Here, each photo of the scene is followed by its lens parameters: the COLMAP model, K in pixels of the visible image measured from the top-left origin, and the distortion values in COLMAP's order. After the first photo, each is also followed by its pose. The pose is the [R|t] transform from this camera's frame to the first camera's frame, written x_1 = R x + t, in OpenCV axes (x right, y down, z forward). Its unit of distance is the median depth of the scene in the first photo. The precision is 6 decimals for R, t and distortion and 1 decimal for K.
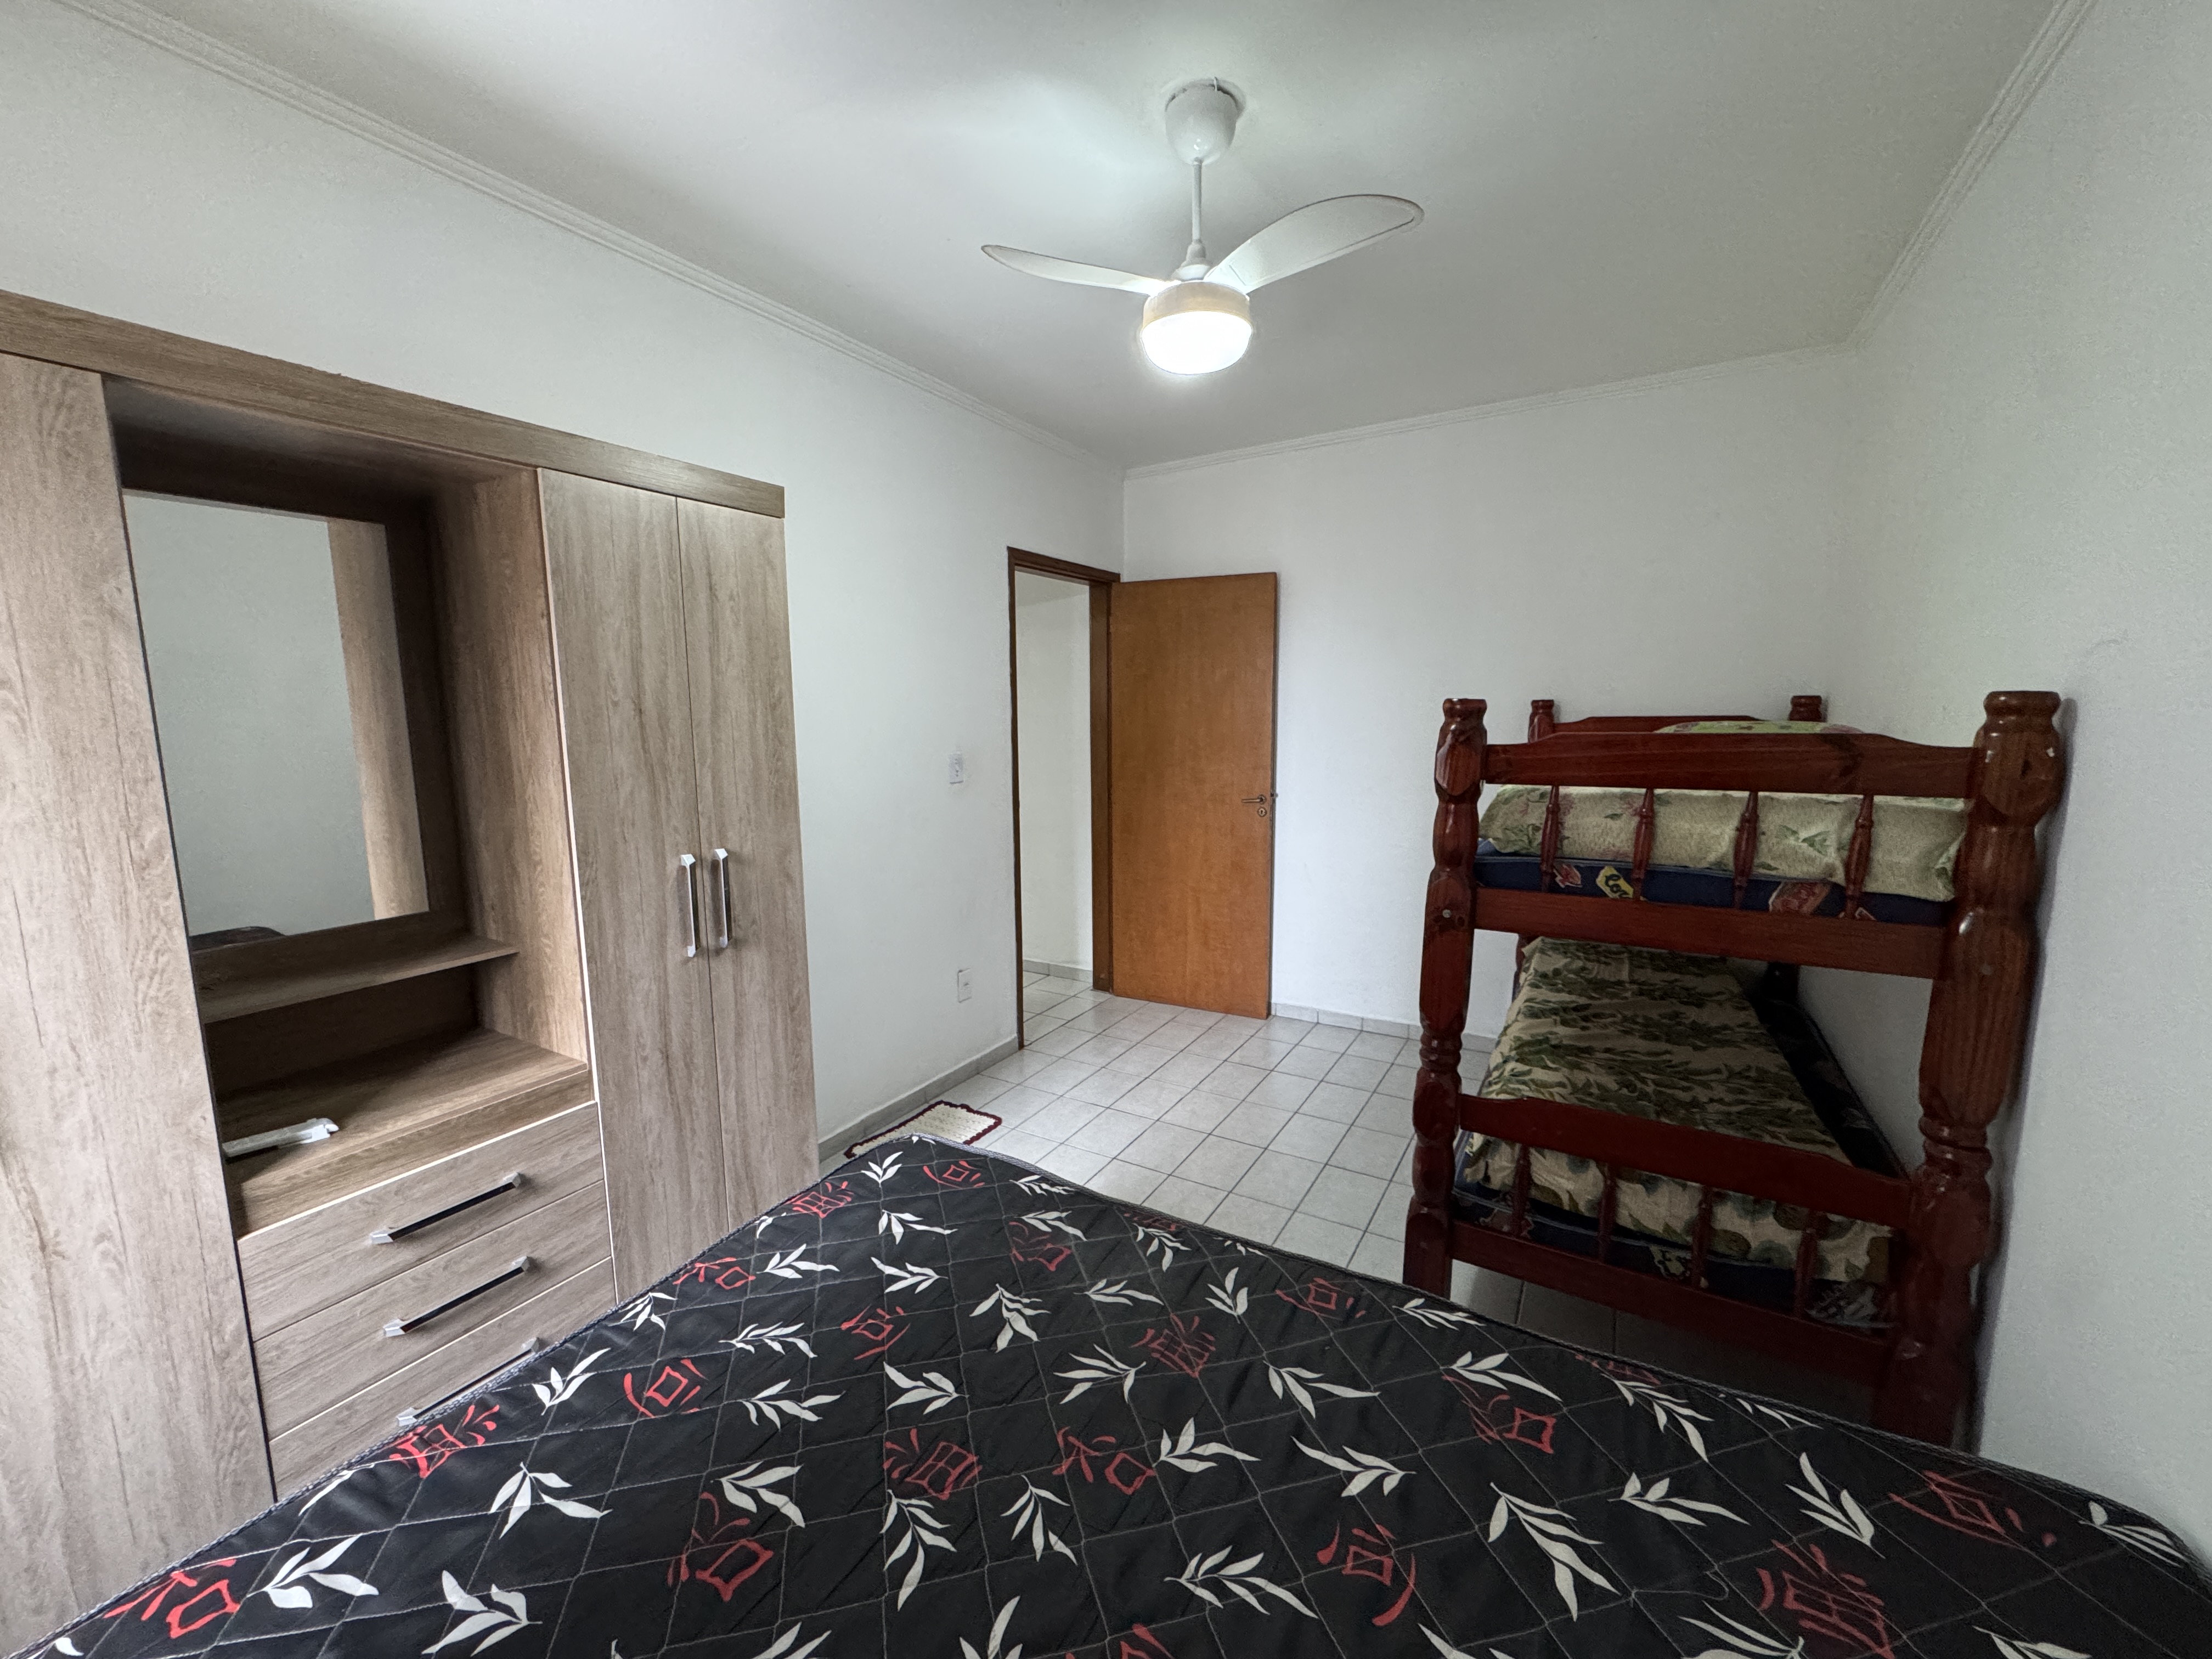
lens RADIAL K [[879.2, 0, 1106.0], [0, 879.2, 829.5], [0, 0, 1]] dist [-0.001164, -0.000170]
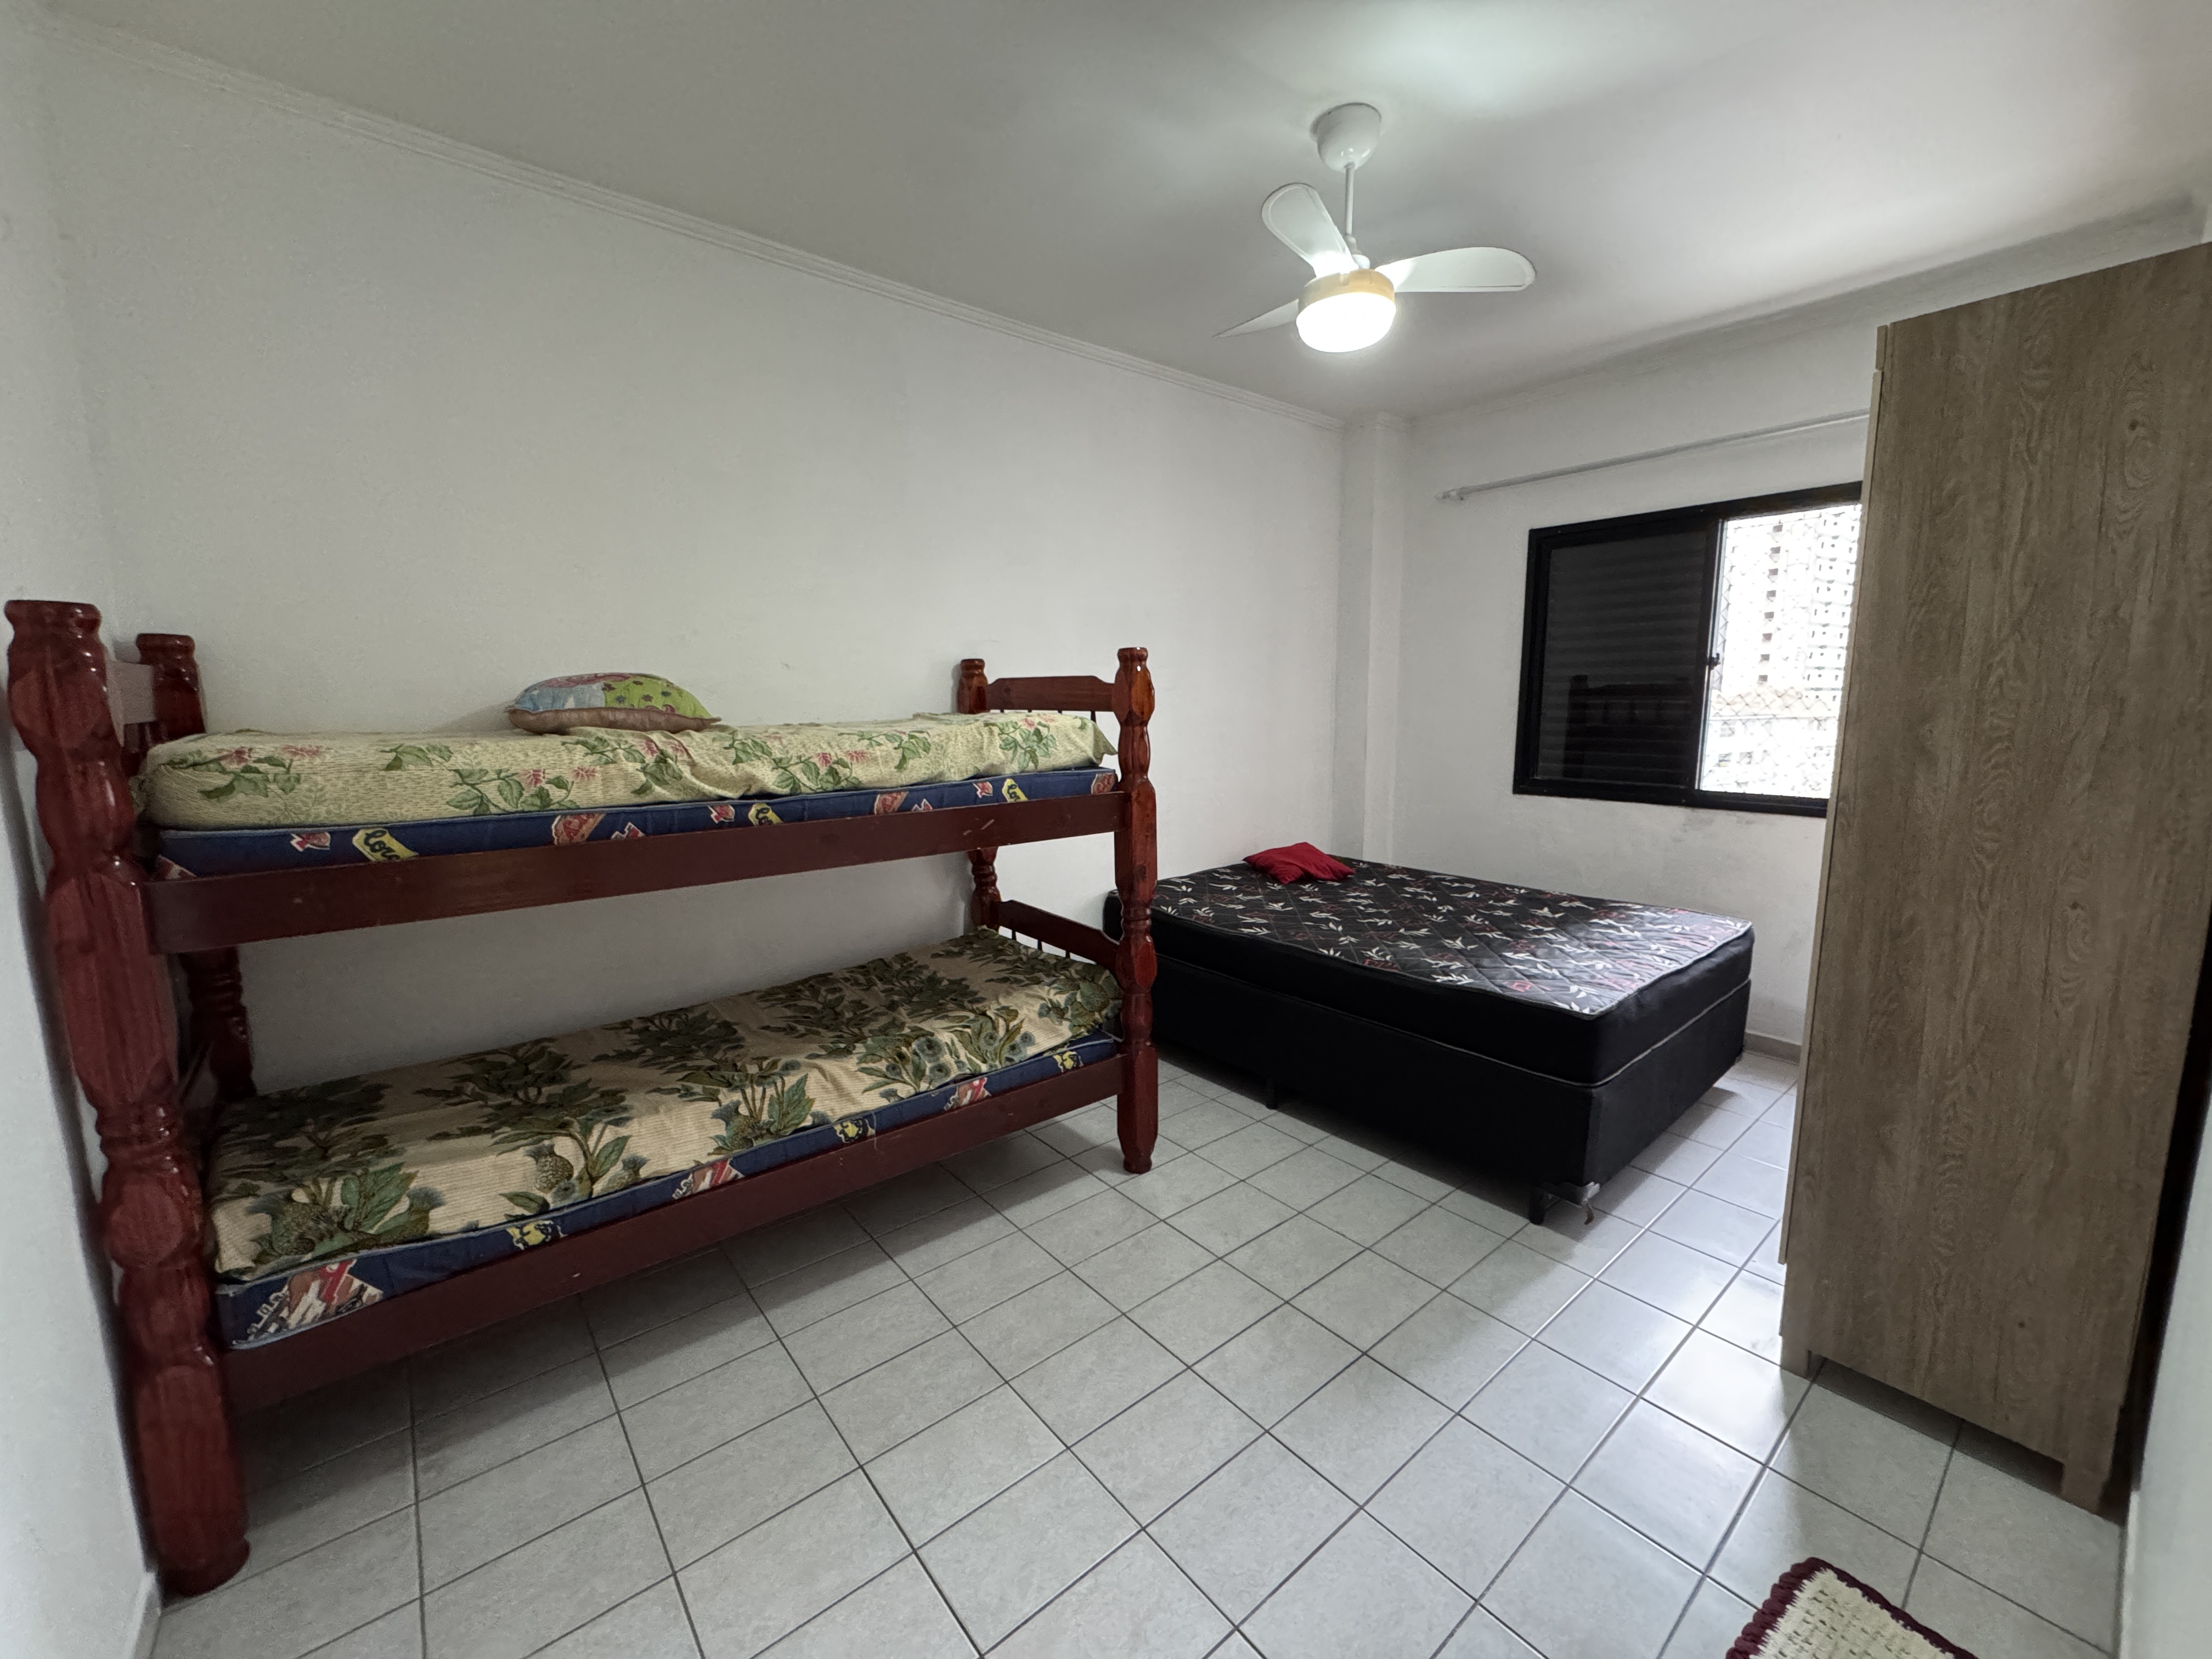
lens RADIAL K [[879.2, 0, 1106.0], [0, 879.2, 829.5], [0, 0, 1]] dist [-0.001164, -0.000170]
pose [[-0.941617, -0.037324, 0.334610, -0.009324], [0.057858, 0.961113, 0.270026, -0.198335], [-0.331676, 0.273621, -0.902841, 1.826962]]
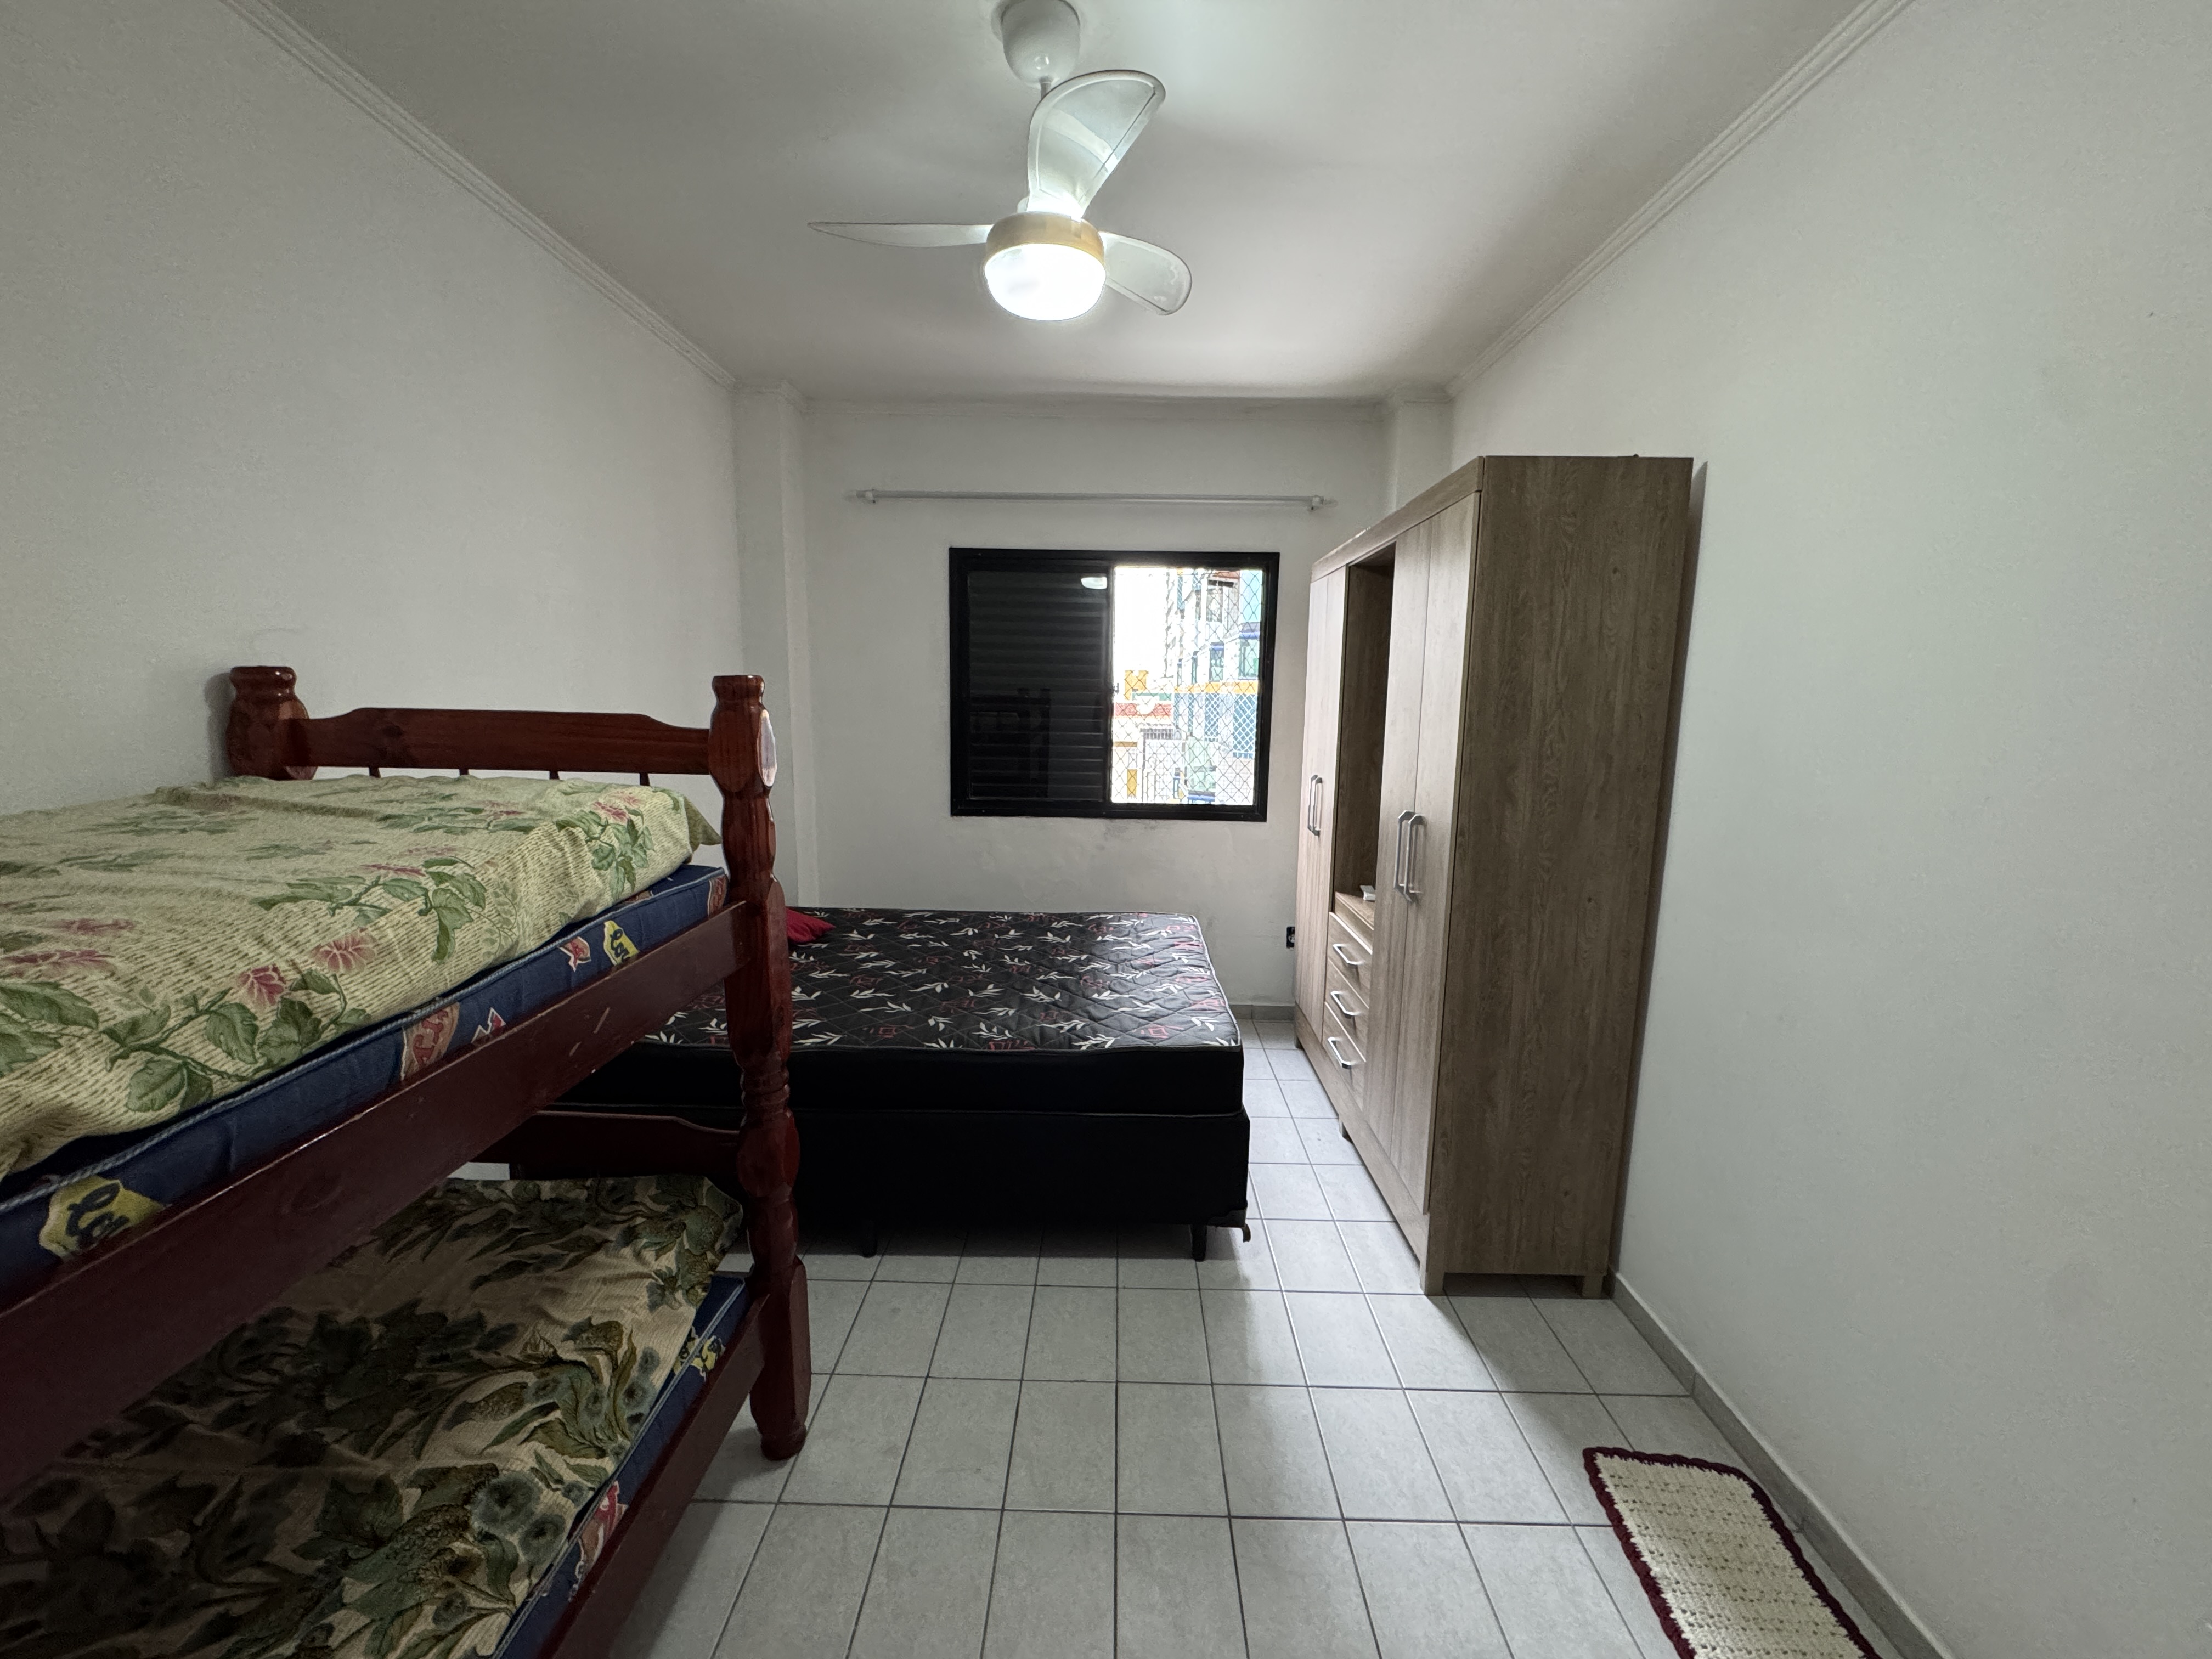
lens RADIAL K [[881.2, 0, 1106.0], [0, 881.2, 829.5], [0, 0, 1]] dist [-0.003847, 0.000782]
pose [[-0.867167, 0.068755, -0.493248, 0.421308], [-0.077851, 0.959533, 0.270620, -0.211451], [0.491894, 0.273073, -0.826723, 1.525191]]
